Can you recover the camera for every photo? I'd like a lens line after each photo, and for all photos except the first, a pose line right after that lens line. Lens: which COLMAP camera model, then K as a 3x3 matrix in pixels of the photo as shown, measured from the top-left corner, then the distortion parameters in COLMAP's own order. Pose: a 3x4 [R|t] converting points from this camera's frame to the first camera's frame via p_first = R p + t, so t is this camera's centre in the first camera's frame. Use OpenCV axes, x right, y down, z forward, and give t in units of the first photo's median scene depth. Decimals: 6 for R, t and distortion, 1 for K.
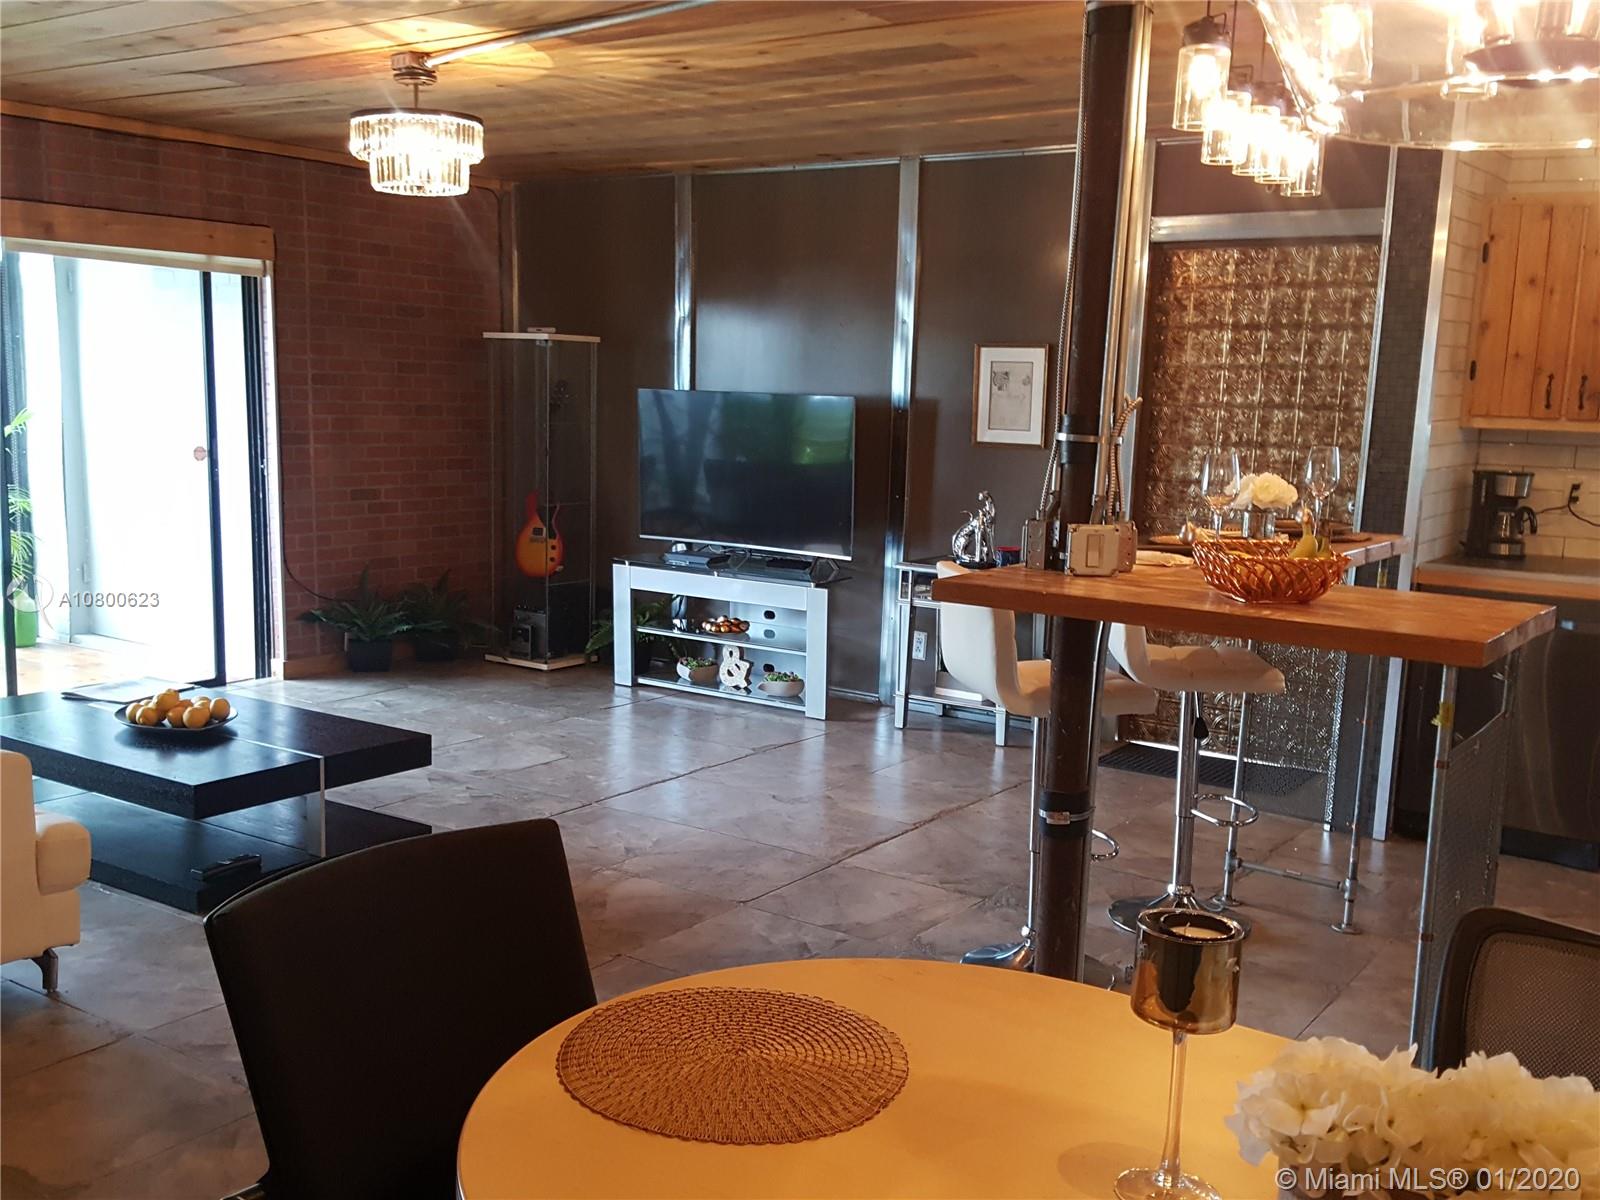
lens RADIAL K [[1569.0, 0, 812.1], [0, 1569.0, 653.8], [0, 0, 1]] dist [0.182952, -0.349794]
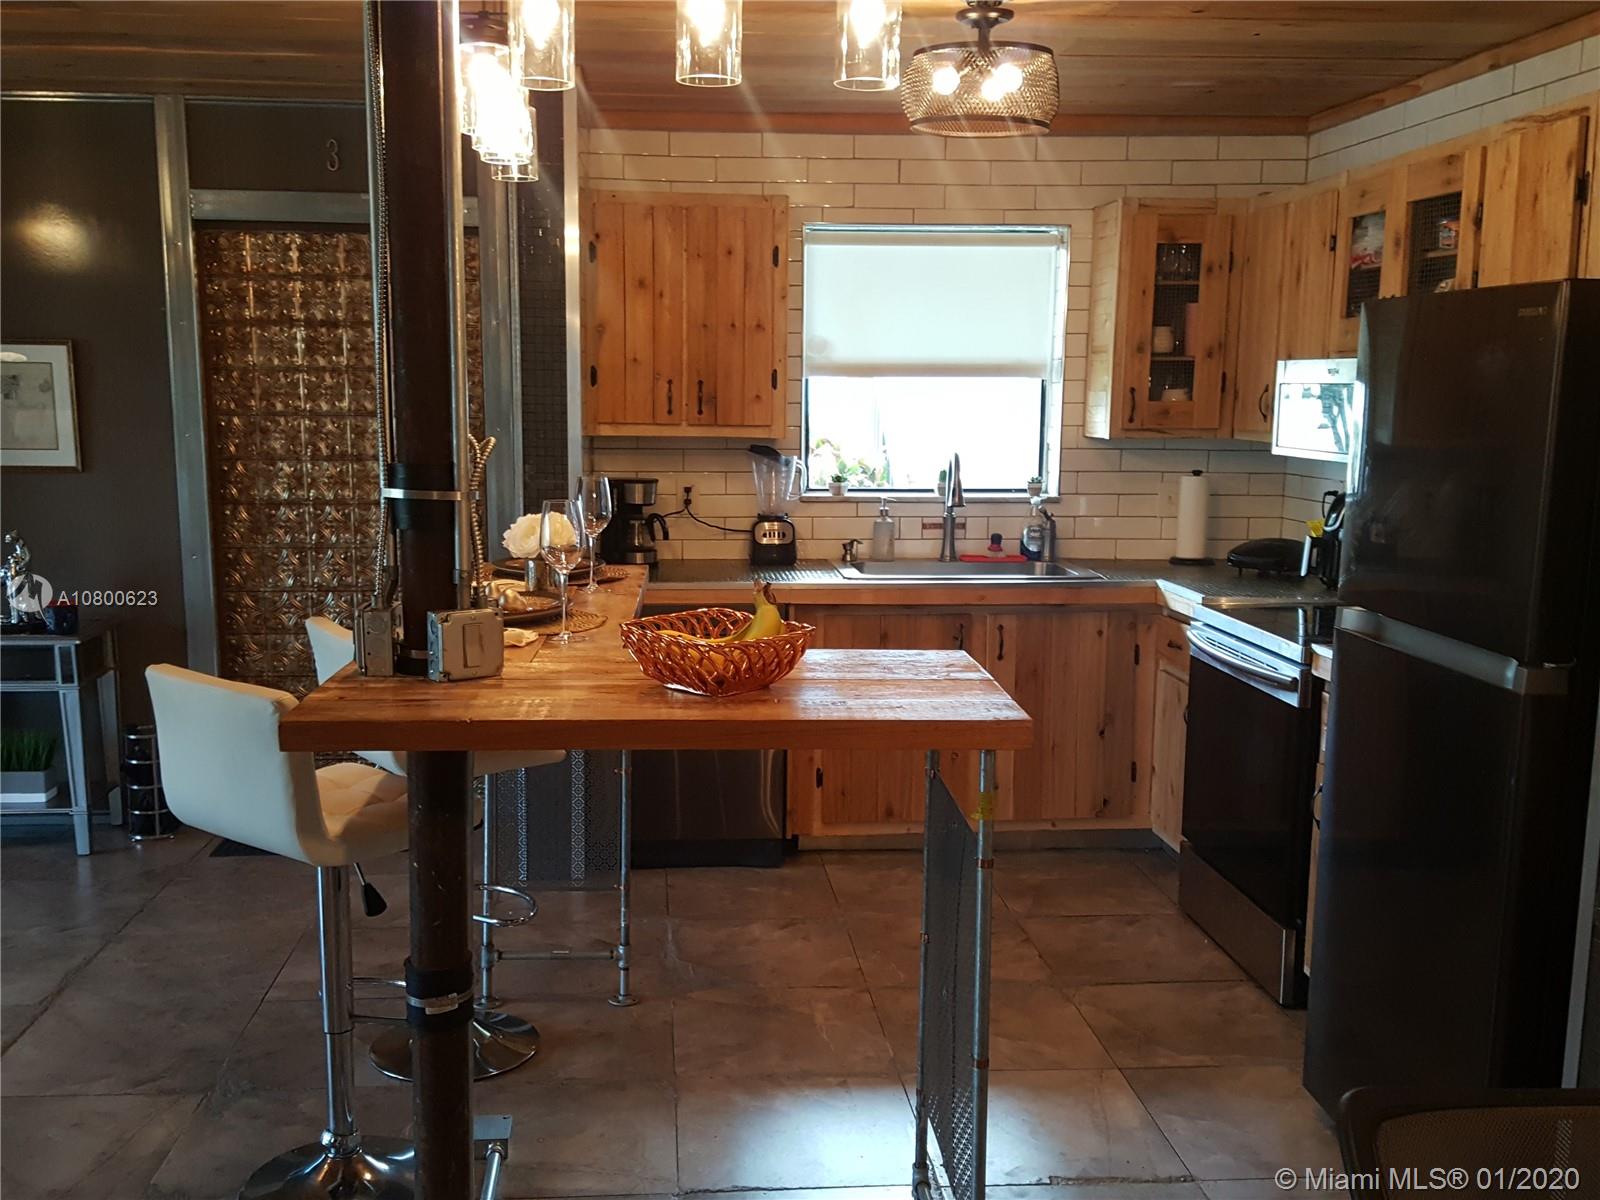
lens RADIAL K [[1558.6, 0, 778.2], [0, 1558.6, 648.2], [0, 0, 1]] dist [0.186553, -0.333474]
pose [[0.784782, -0.127563, 0.606503, -0.080998], [0.121852, 0.991247, 0.050814, -0.043460], [-0.607676, 0.034026, 0.793456, 0.169452]]
